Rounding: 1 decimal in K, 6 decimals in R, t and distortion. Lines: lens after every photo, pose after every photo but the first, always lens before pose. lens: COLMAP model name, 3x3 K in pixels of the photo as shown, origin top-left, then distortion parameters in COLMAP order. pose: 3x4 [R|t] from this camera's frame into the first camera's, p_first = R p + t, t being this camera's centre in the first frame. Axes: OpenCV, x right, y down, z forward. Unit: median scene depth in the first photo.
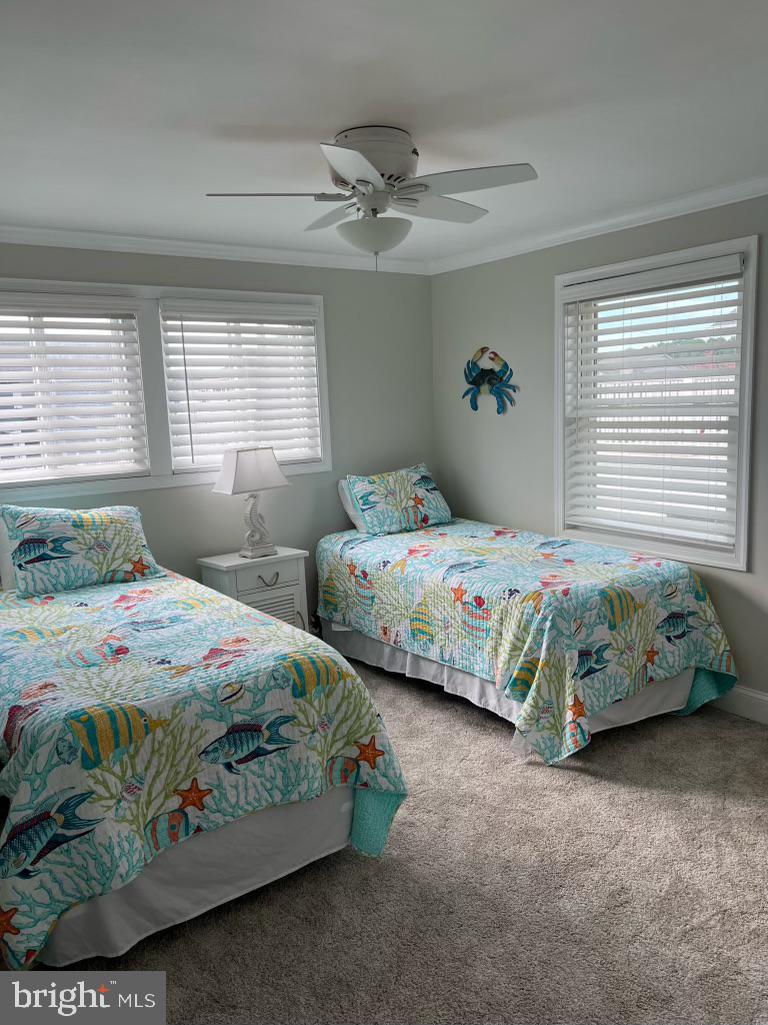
lens RADIAL K [[765.9, 0, 375.4], [0, 765.9, 516.0], [0, 0, 1]] dist [0.055758, -0.068869]
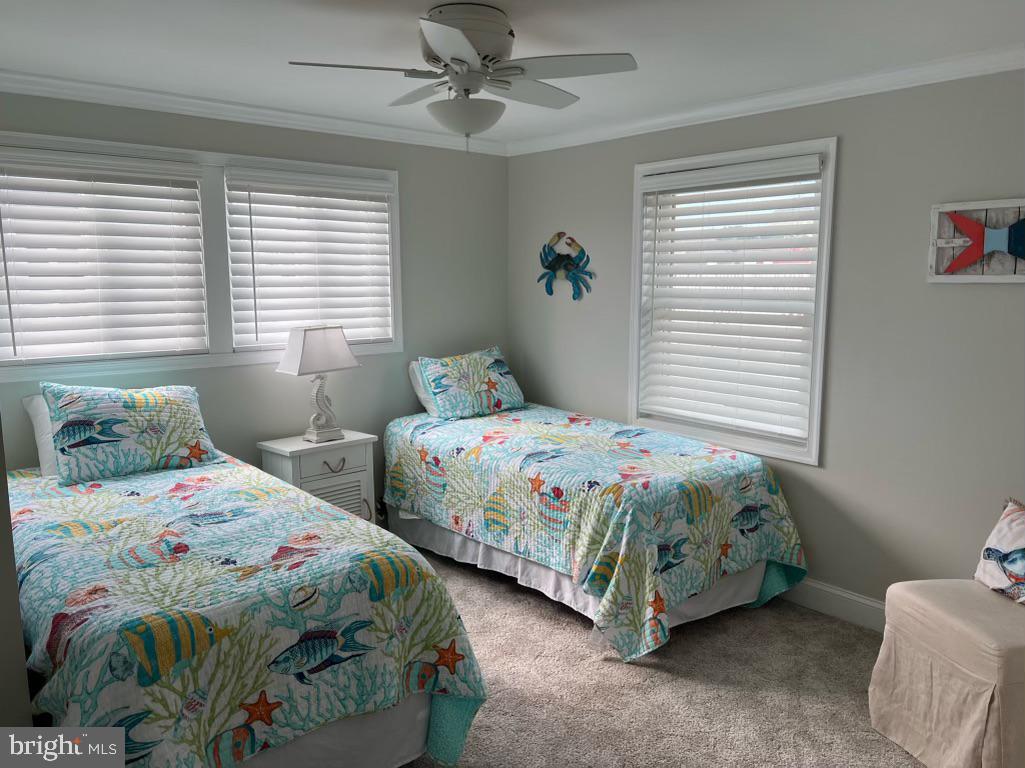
lens RADIAL K [[765.9, 0, 508.2], [0, 765.9, 384.1], [0, 0, 1]] dist [0.055758, -0.068869]
pose [[0.994492, 0.023163, 0.102221, -0.031410], [-0.022383, 0.999711, -0.008769, -0.018373], [-0.102395, 0.006433, 0.994723, 0.032218]]
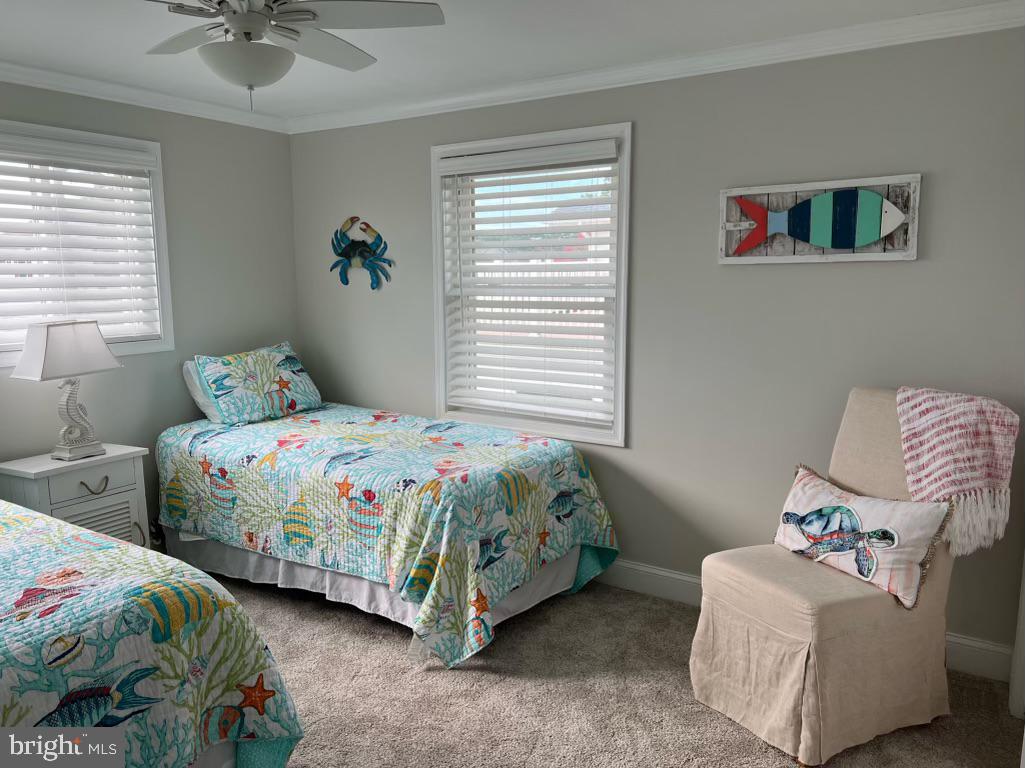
lens RADIAL K [[765.9, 0, 507.9], [0, 765.9, 385.9], [0, 0, 1]] dist [0.055758, -0.068869]
pose [[0.928829, -0.018512, 0.370047, -0.044463], [0.023888, 0.999665, -0.009951, -0.004400], [-0.369738, 0.018083, 0.928960, 0.105670]]
